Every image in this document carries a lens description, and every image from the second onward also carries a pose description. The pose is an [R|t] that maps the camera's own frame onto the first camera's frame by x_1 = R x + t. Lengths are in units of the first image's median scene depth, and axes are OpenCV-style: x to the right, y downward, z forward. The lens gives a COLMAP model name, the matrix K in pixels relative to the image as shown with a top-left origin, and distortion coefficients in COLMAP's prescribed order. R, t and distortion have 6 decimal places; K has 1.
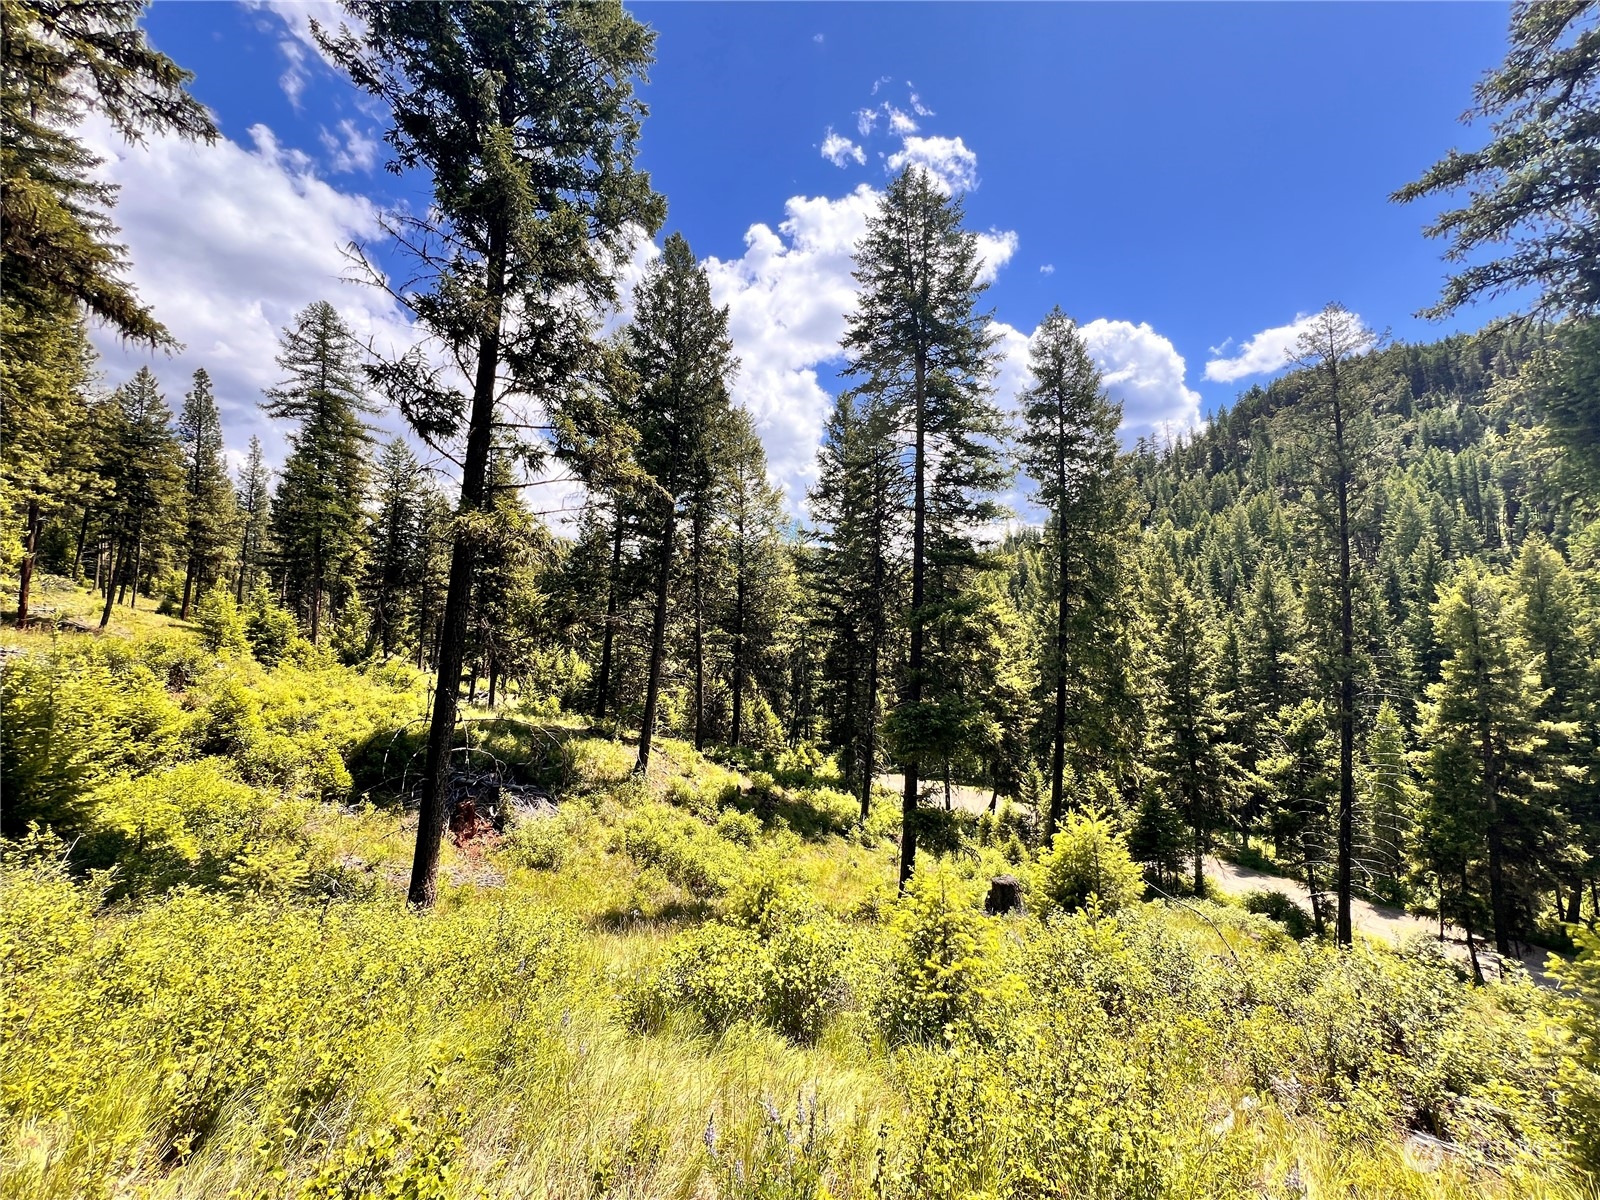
lens RADIAL K [[637.3, 0, 794.3], [0, 637.3, 599.3], [0, 0, 1]] dist [0.000974, -0.000003]
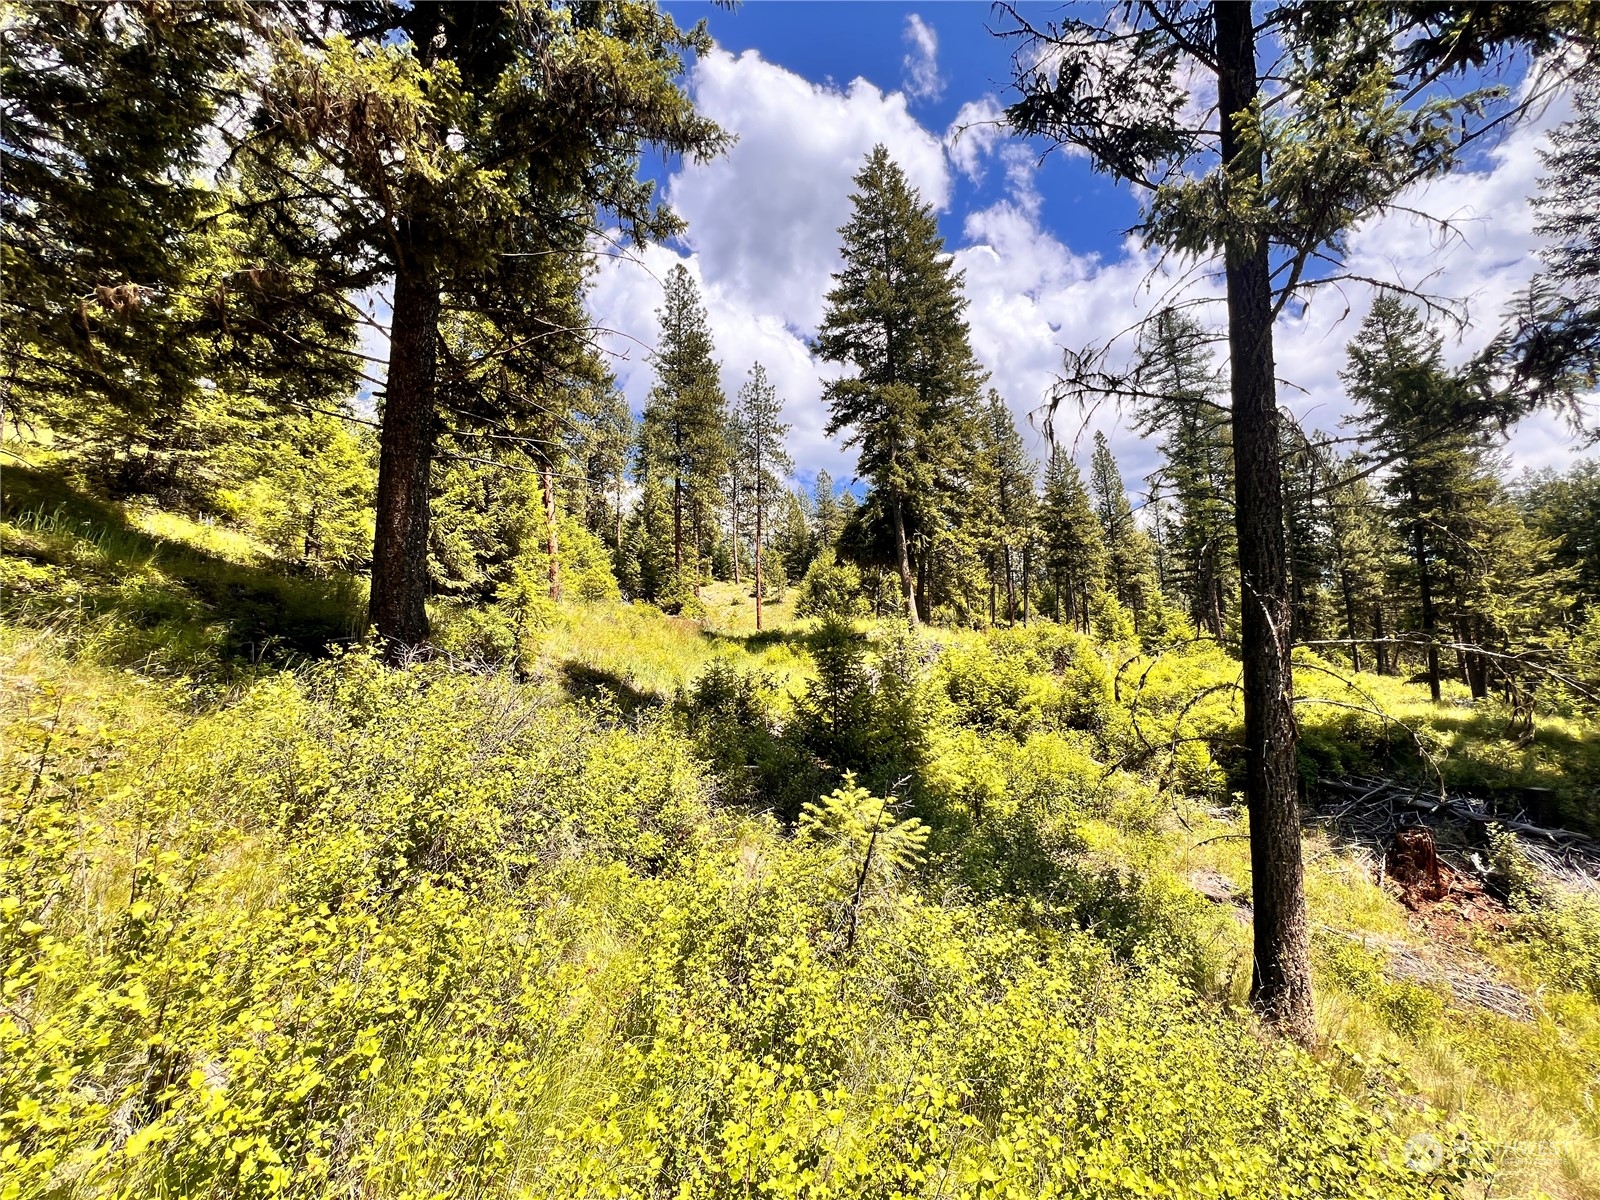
lens RADIAL K [[637.3, 0, 794.6], [0, 637.3, 606.1], [0, 0, 1]] dist [0.000974, -0.000003]
pose [[0.301866, -0.138366, -0.943256, -0.096284], [0.120826, 0.986986, -0.106113, 0.097289], [0.945663, -0.081938, 0.314655, 0.274516]]
